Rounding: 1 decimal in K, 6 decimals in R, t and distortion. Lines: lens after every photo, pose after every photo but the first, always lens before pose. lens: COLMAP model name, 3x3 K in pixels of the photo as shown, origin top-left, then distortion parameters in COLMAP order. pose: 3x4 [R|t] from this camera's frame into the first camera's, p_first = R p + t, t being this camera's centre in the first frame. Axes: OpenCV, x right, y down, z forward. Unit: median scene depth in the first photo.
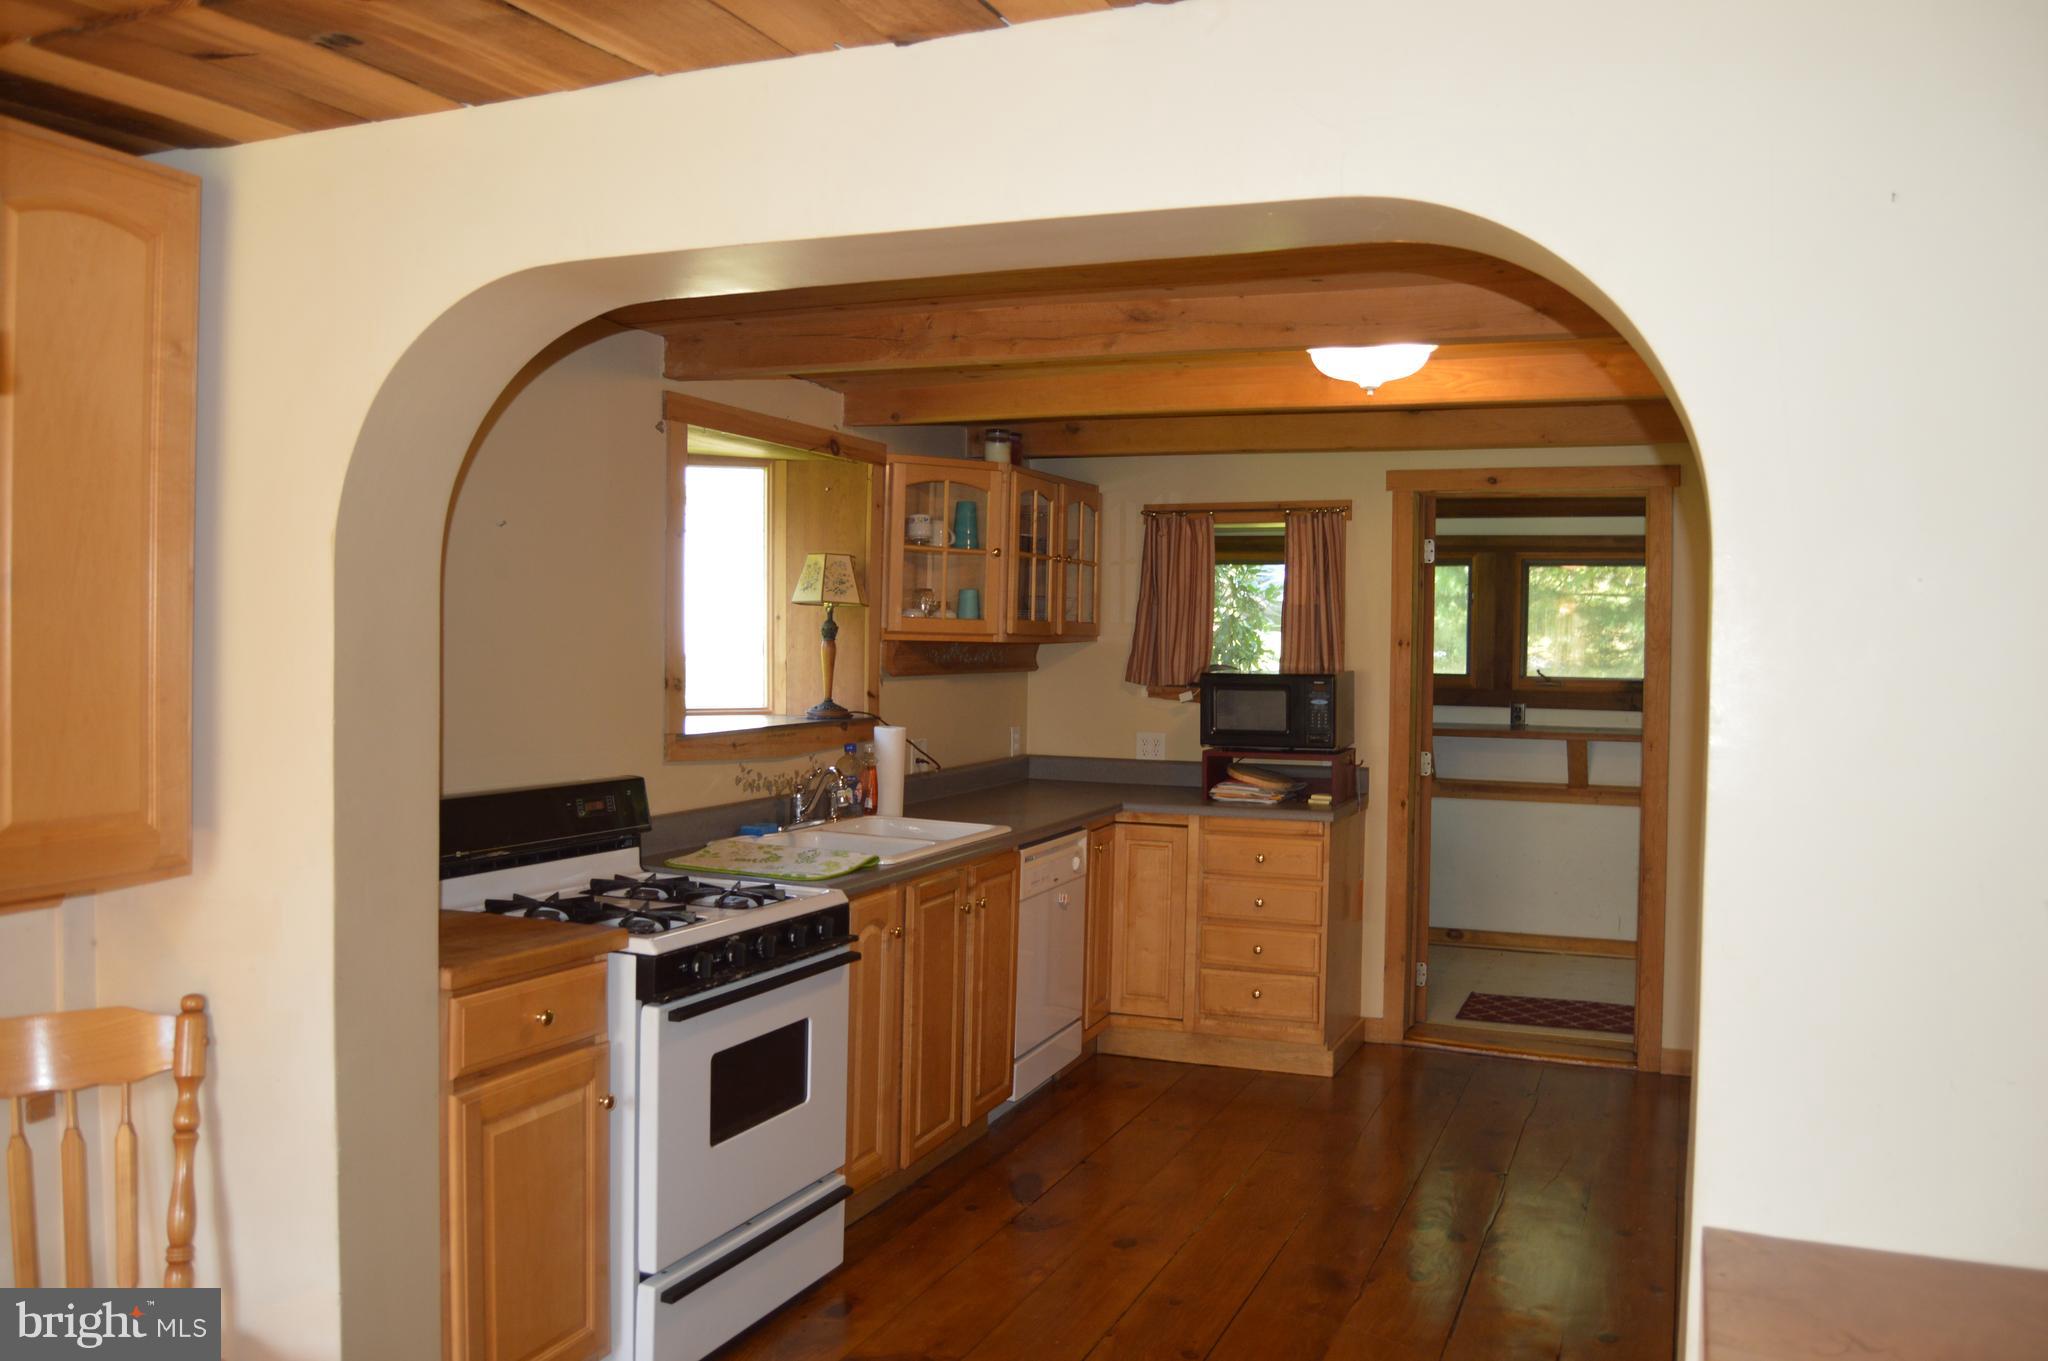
lens RADIAL K [[1610.6, 0, 1018.8], [0, 1610.6, 685.7], [0, 0, 1]] dist [-0.087591, 0.029847]
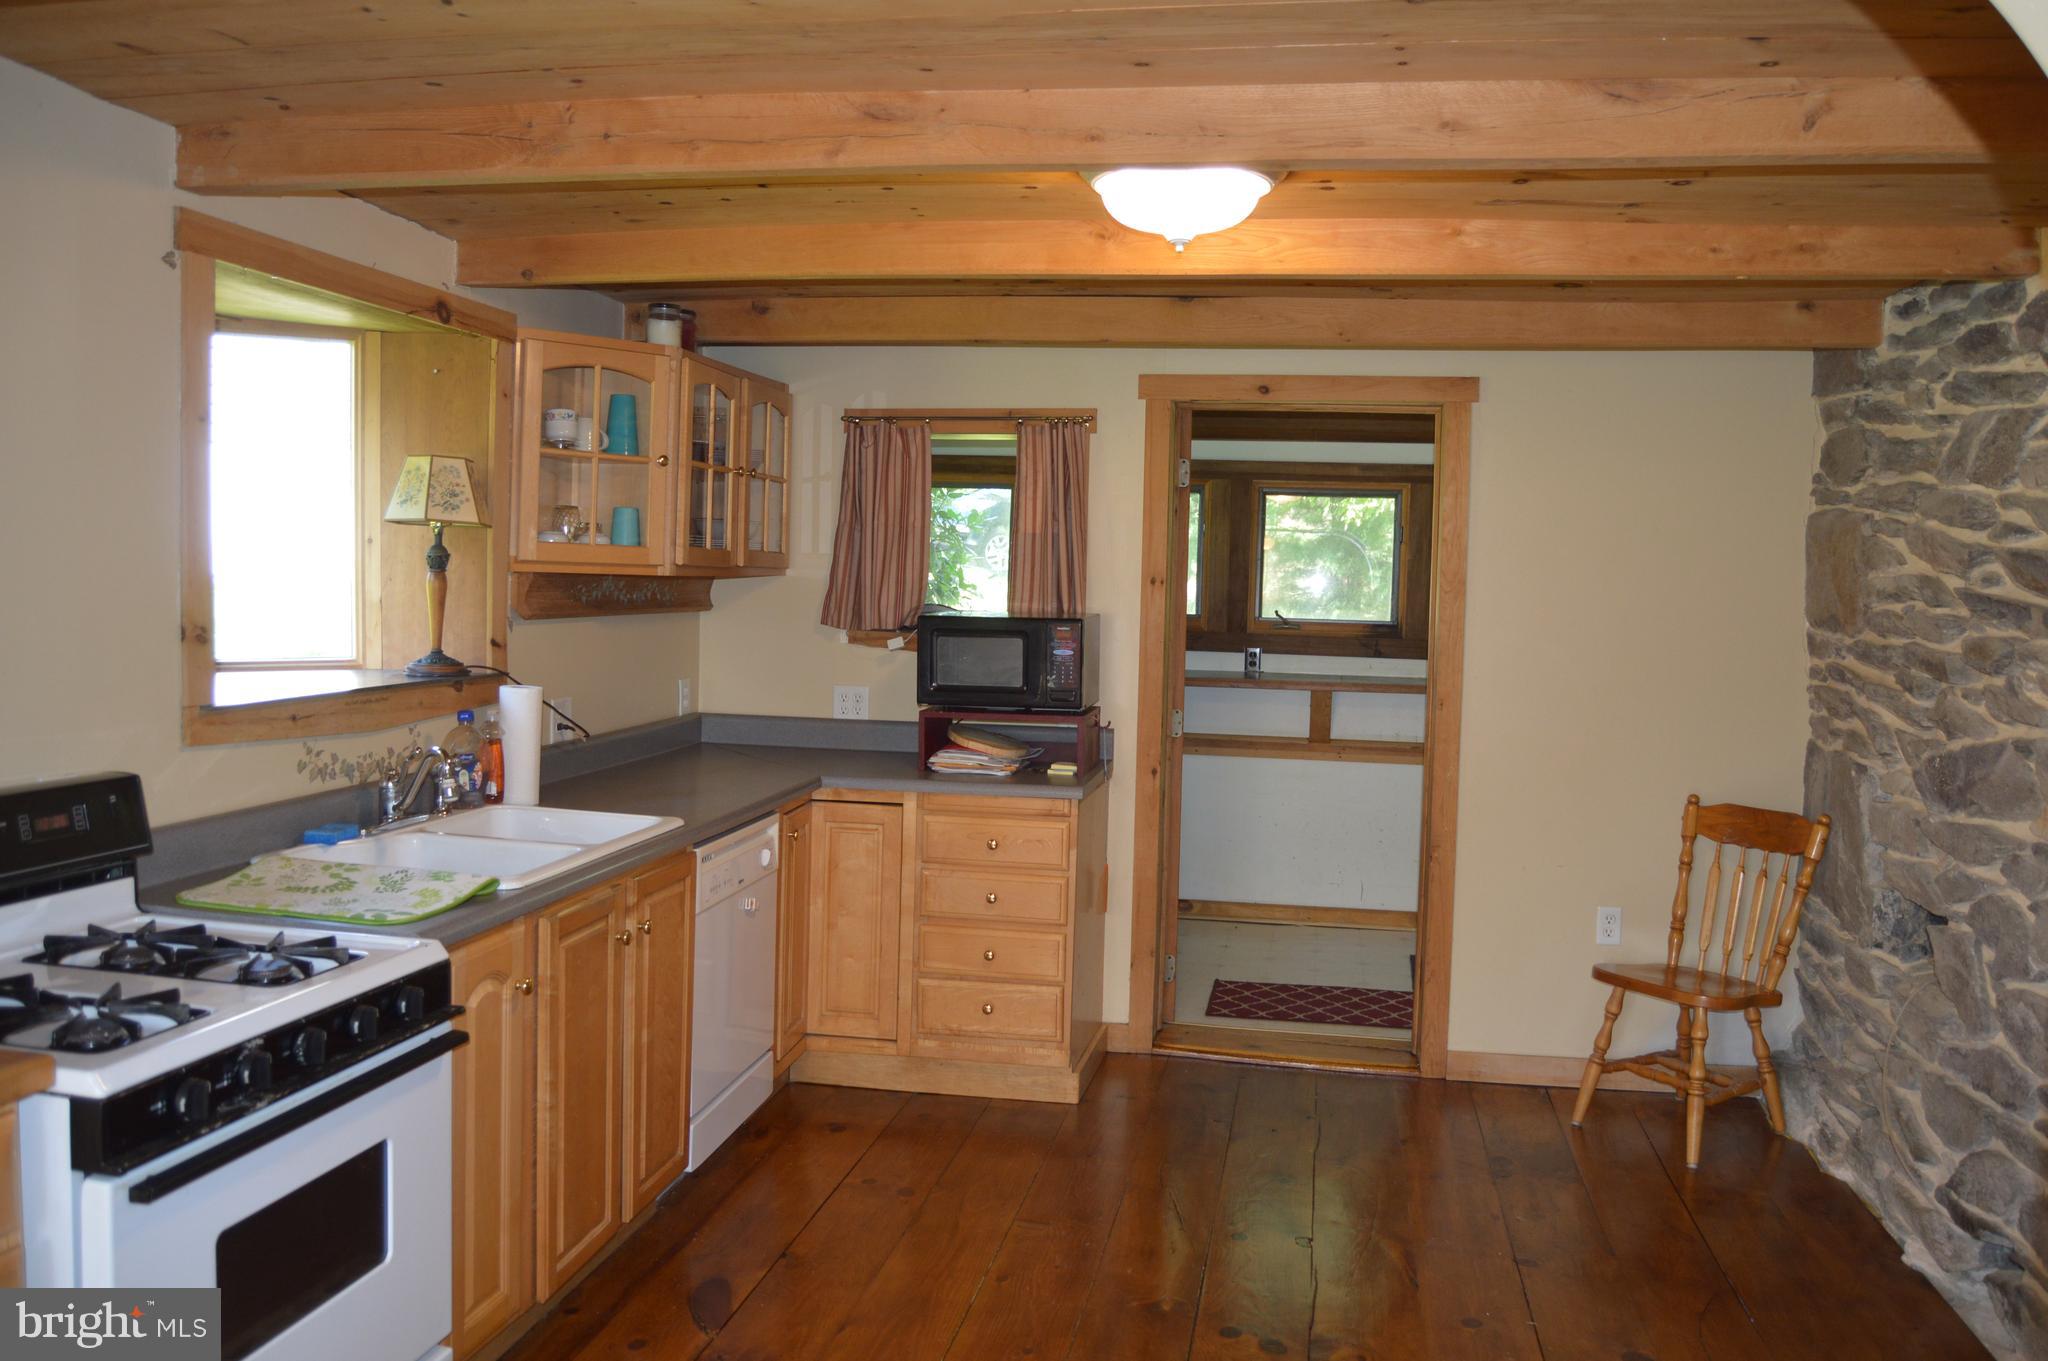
lens RADIAL K [[1610.6, 0, 1024.2], [0, 1610.6, 672.5], [0, 0, 1]] dist [-0.087591, 0.029847]
pose [[0.977462, -0.001775, 0.211104, -0.006749], [-0.005543, 0.999404, 0.034071, -0.007850], [-0.211039, -0.034473, 0.976870, 0.209891]]
